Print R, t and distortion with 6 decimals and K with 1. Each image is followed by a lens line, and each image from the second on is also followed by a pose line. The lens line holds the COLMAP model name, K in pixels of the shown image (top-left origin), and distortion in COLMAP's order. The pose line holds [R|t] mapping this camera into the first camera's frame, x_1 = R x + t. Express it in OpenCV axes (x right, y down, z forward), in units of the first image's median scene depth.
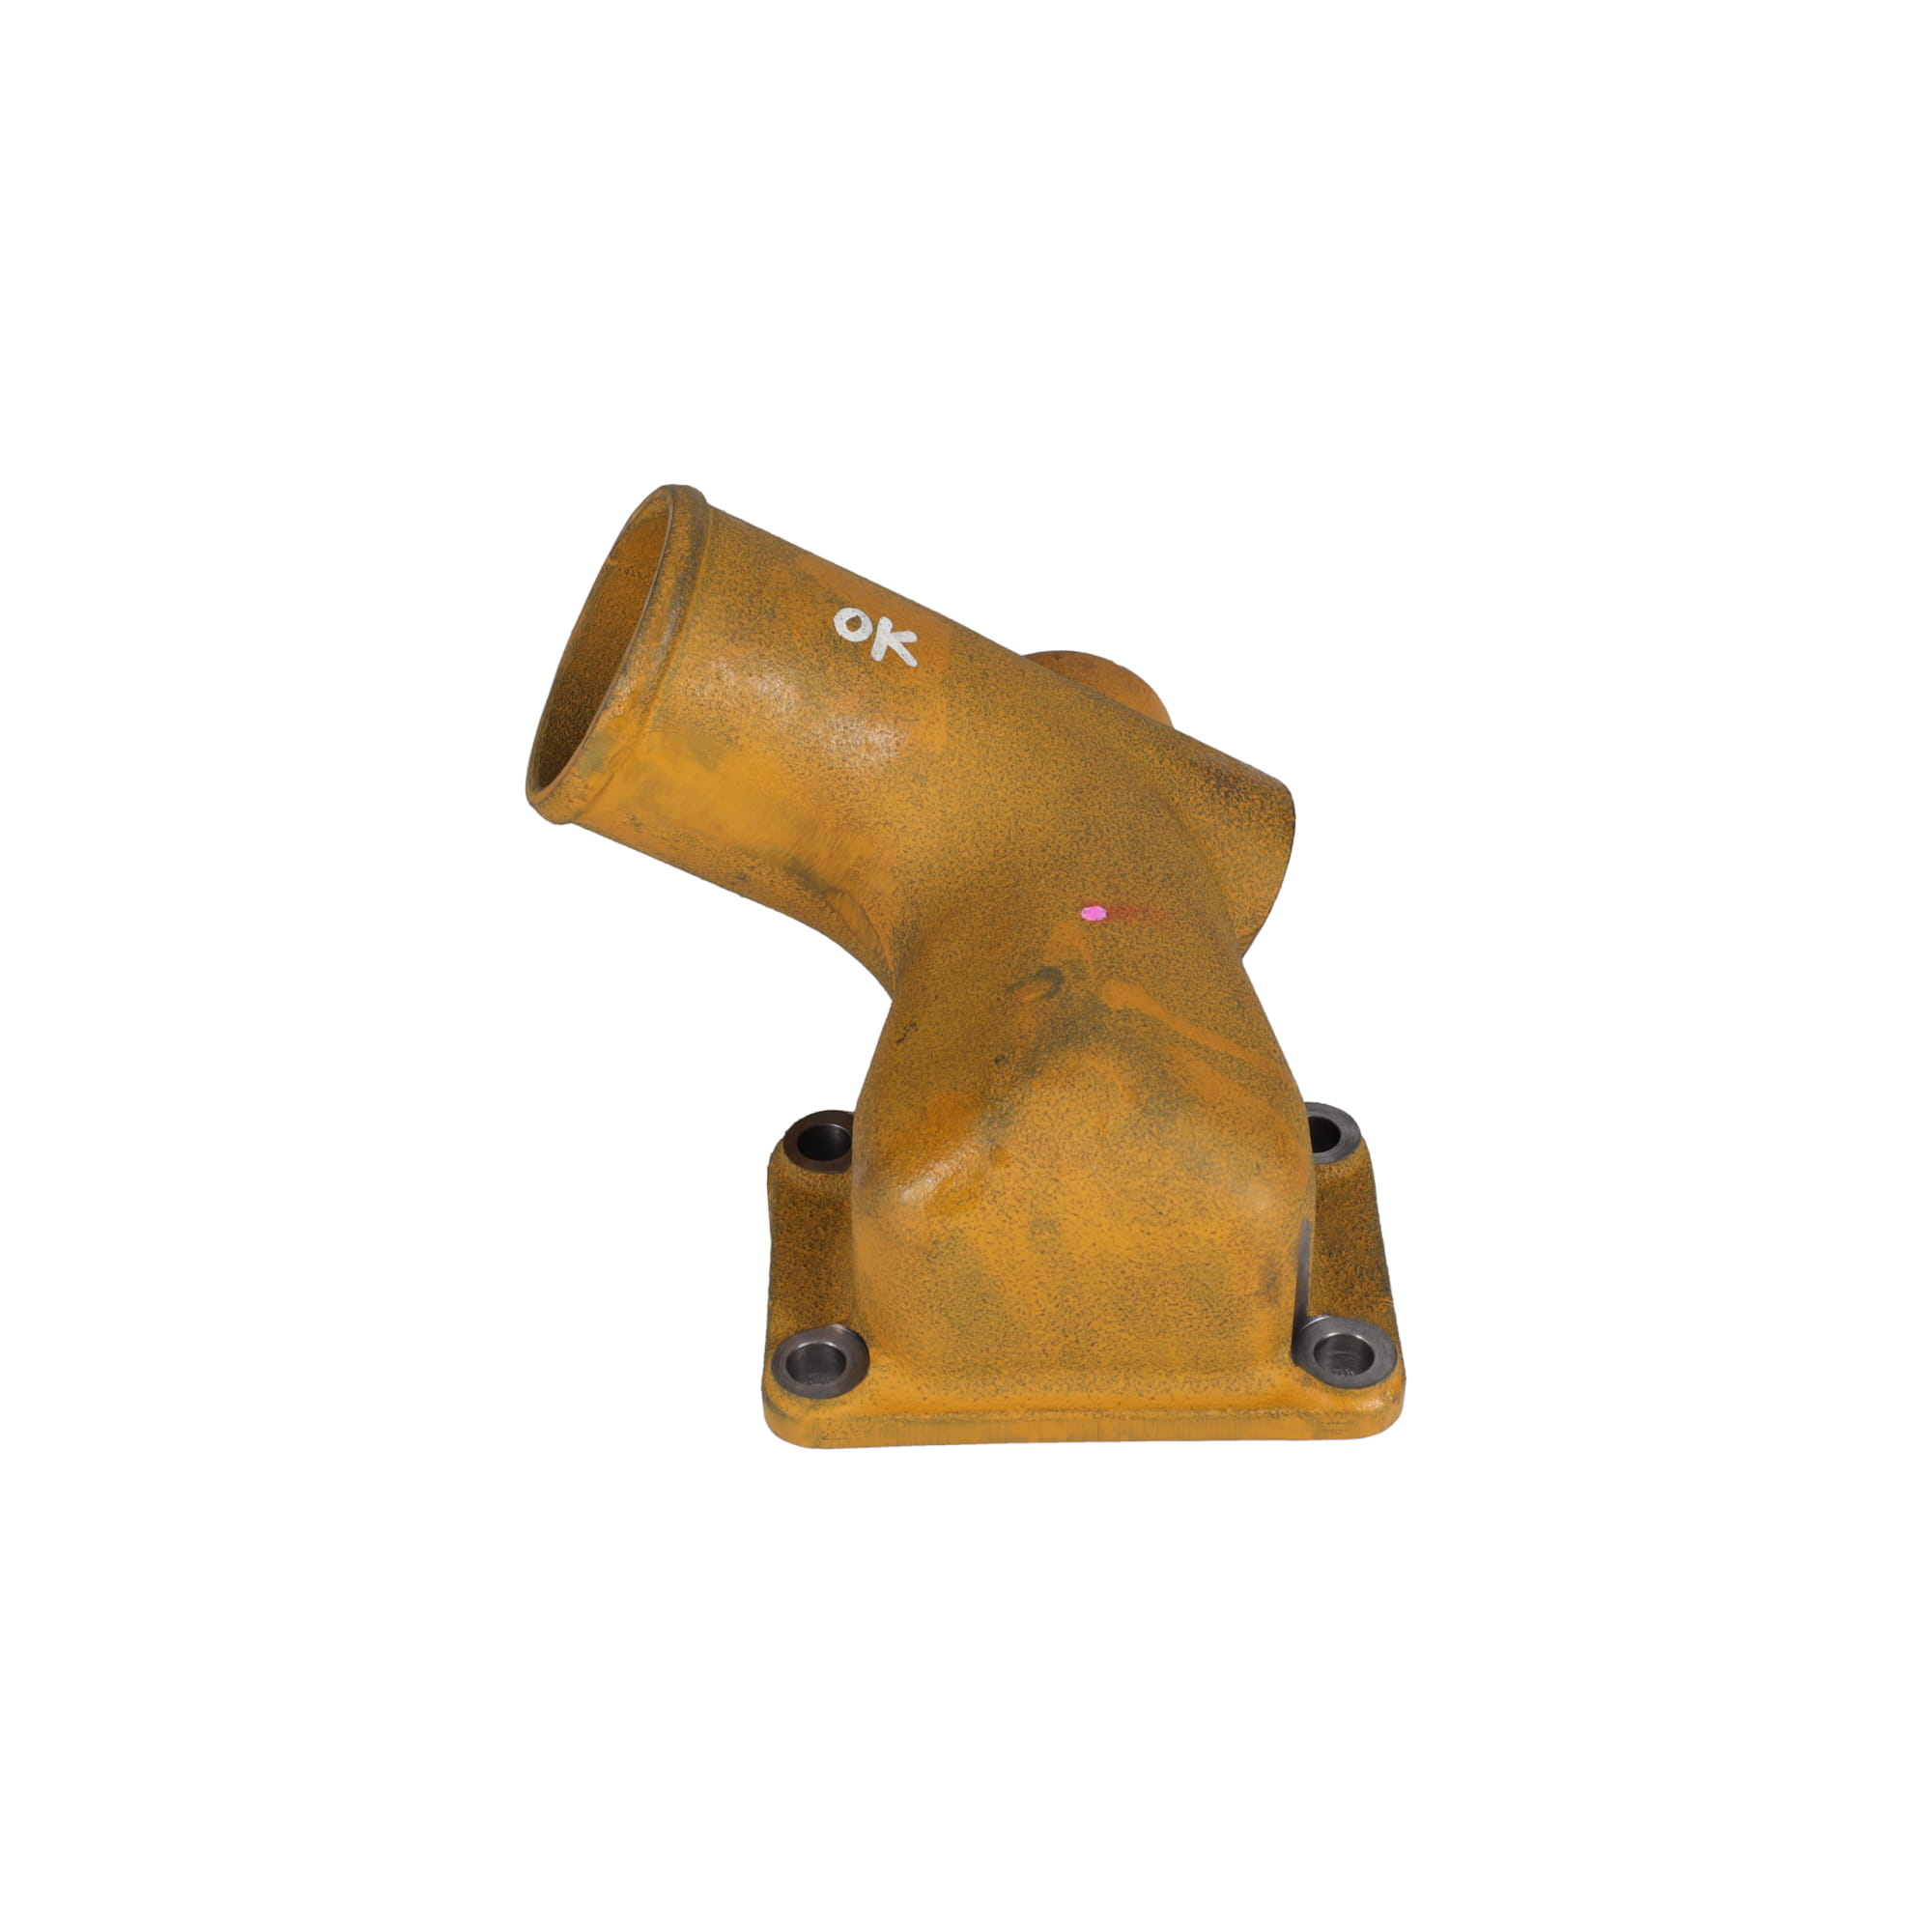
lens RADIAL K [[3028.3, 0, 969.7], [0, 3028.3, 1039.1], [0, 0, 1]] dist [0.013091, 0.009807]
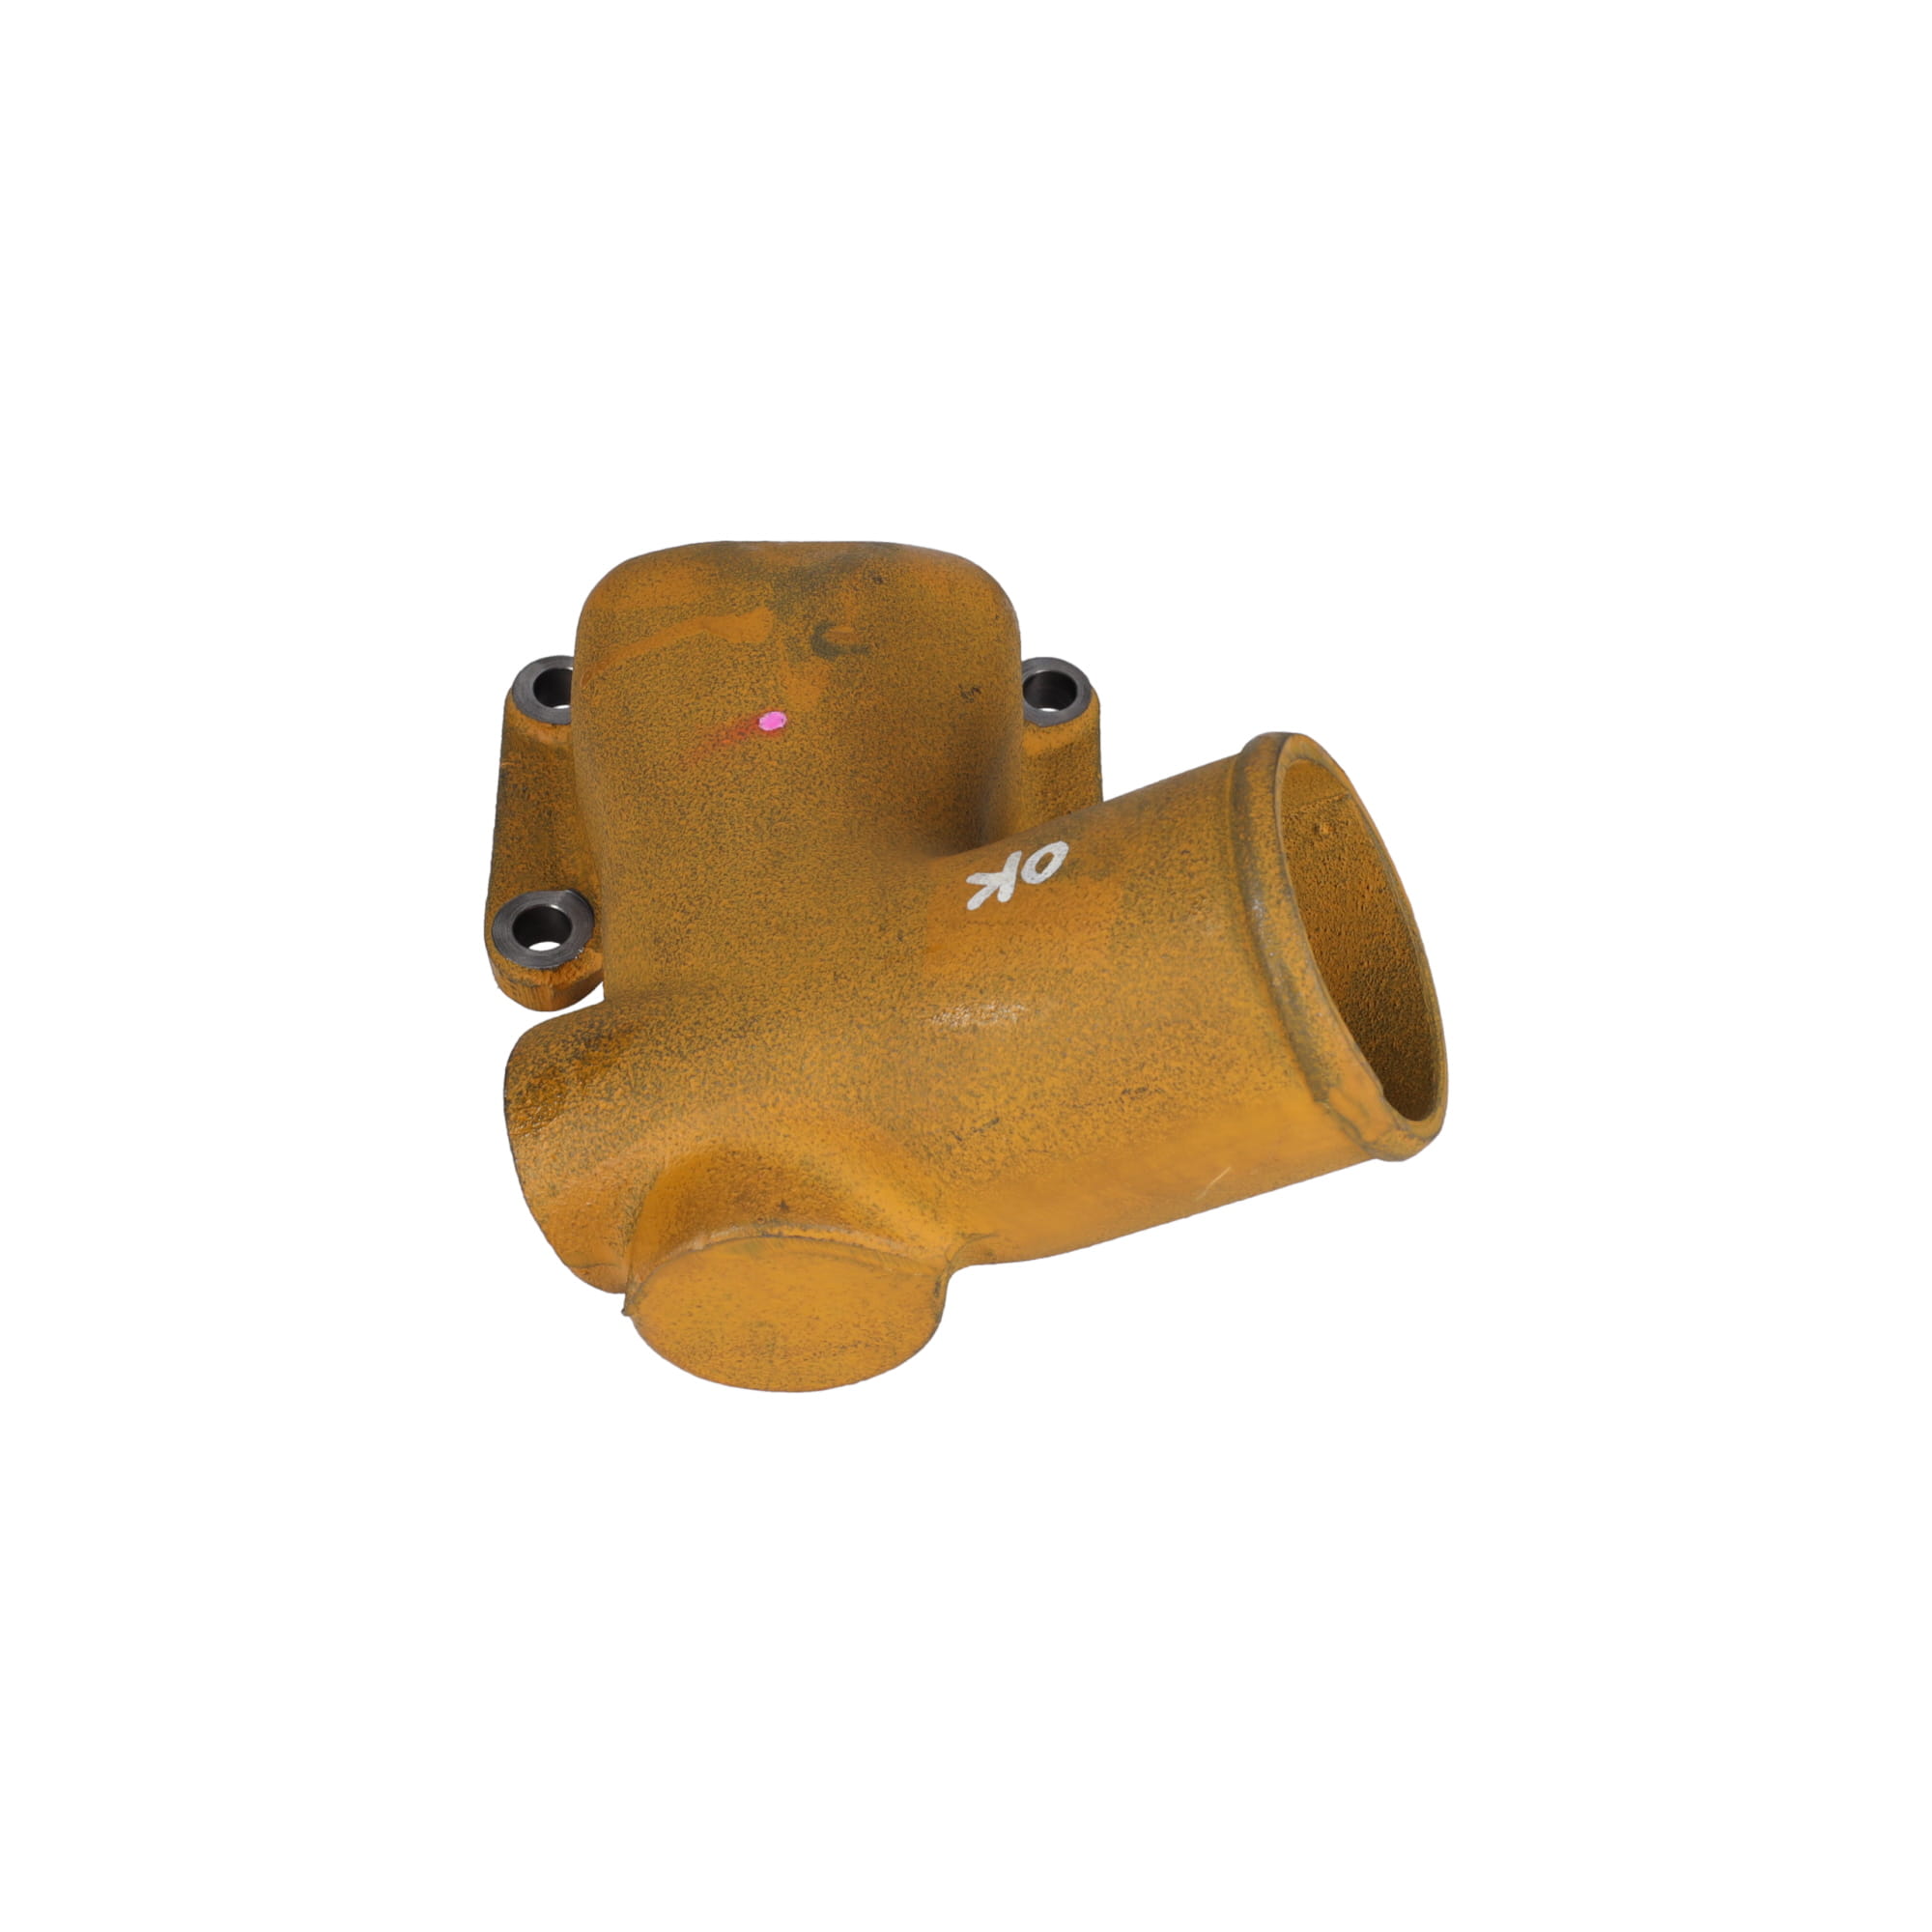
lens RADIAL K [[3348.7, 0, 966.0], [0, 3348.7, 966.0], [0, 0, 1]] dist [-0.027737, -0.036200]
pose [[-0.999909, -0.004963, -0.012542, -0.006175], [-0.012223, -0.059887, 0.998130, -1.078650], [-0.005705, 0.998193, 0.059821, 1.011279]]
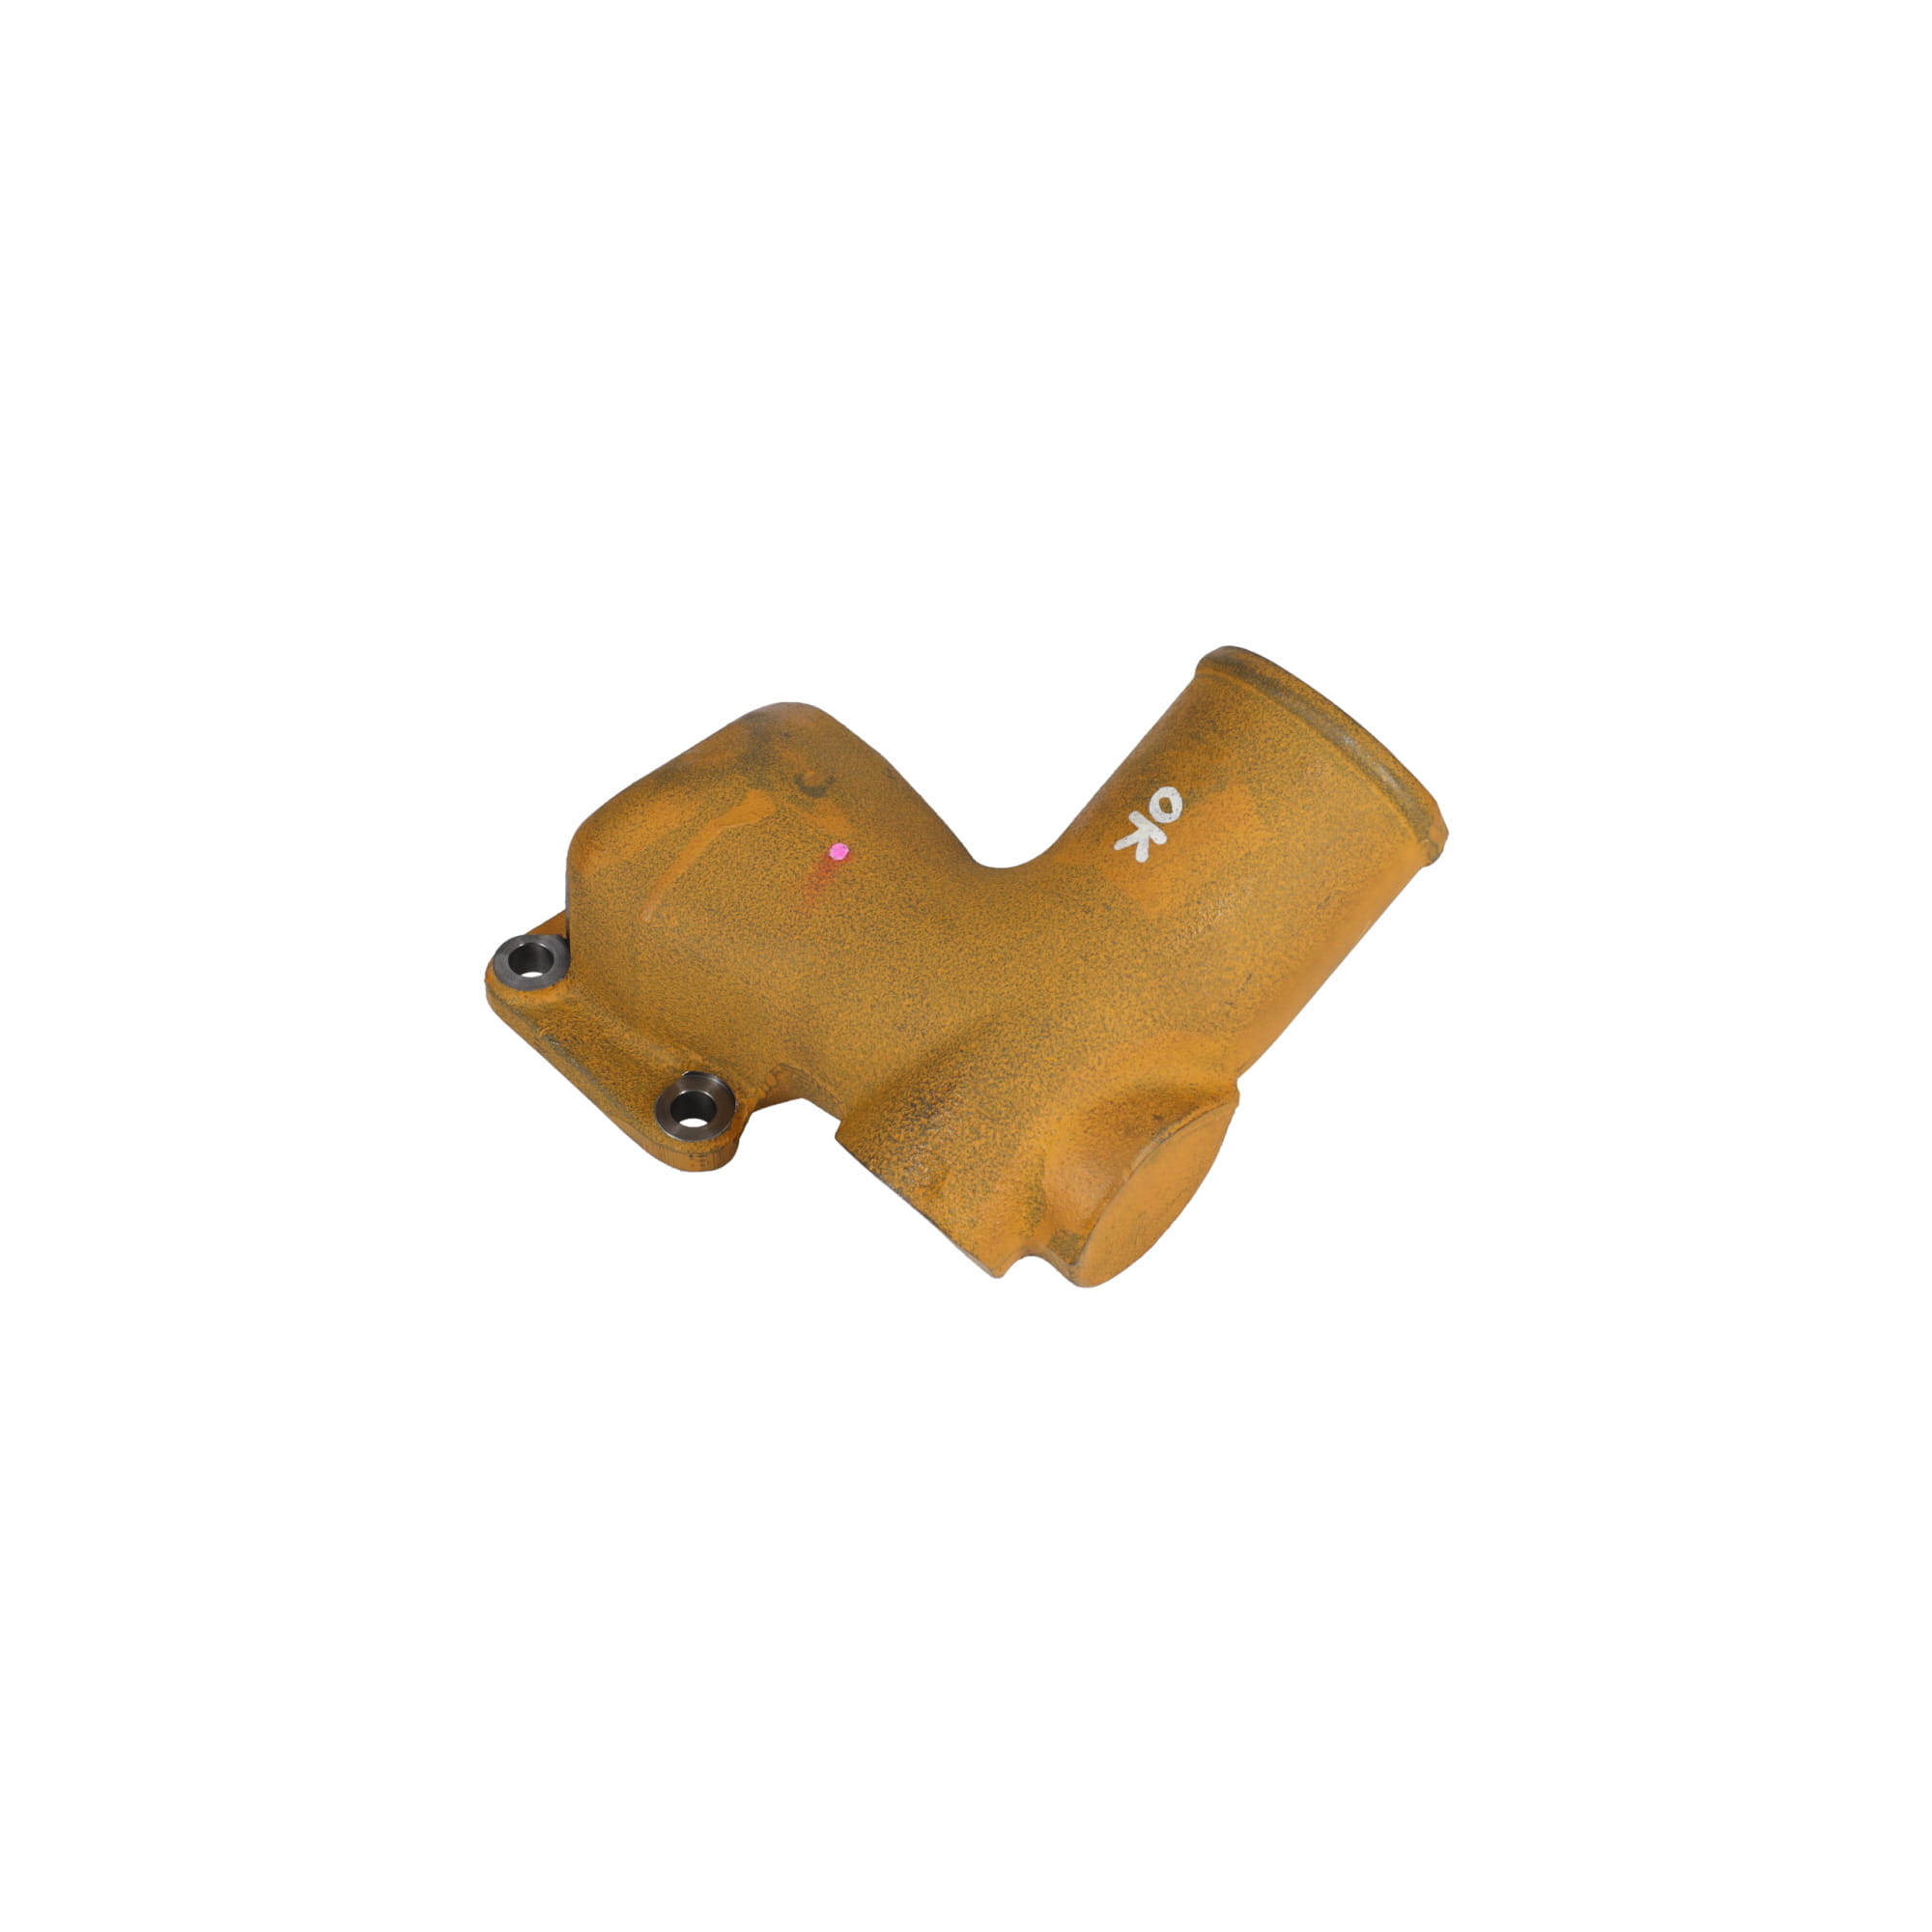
lens RADIAL K [[2486.4, 0, 966.0], [0, 2486.4, 966.0], [0, 0, 1]] dist [-0.006022, -0.001331]
pose [[-0.710352, 0.509568, -0.485531, 0.514150], [-0.514973, 0.093962, 0.852041, -0.916550], [0.479794, 0.855285, 0.195668, 0.866104]]
